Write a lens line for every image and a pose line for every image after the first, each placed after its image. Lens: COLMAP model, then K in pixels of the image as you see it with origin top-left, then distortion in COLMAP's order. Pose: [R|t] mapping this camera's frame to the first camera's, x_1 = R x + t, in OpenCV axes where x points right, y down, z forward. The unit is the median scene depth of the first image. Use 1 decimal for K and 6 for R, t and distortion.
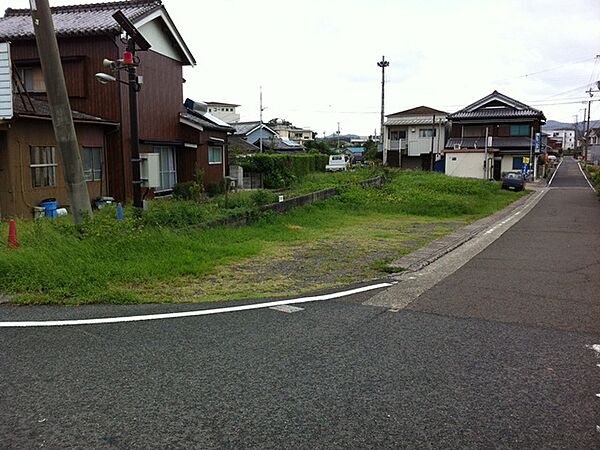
lens RADIAL K [[559.7, 0, 300.0], [0, 559.7, 225.0], [0, 0, 1]] dist [0.063666, -0.270275]
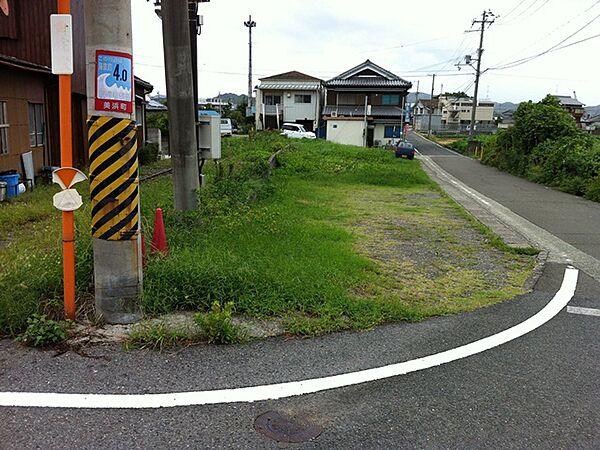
lens RADIAL K [[559.7, 0, 300.0], [0, 559.7, 225.0], [0, 0, 1]] dist [0.063666, -0.270275]
pose [[0.946372, -0.031159, 0.321573, -0.109162], [0.010805, 0.997834, 0.064885, -0.006310], [-0.322899, -0.057931, 0.944659, 0.054534]]
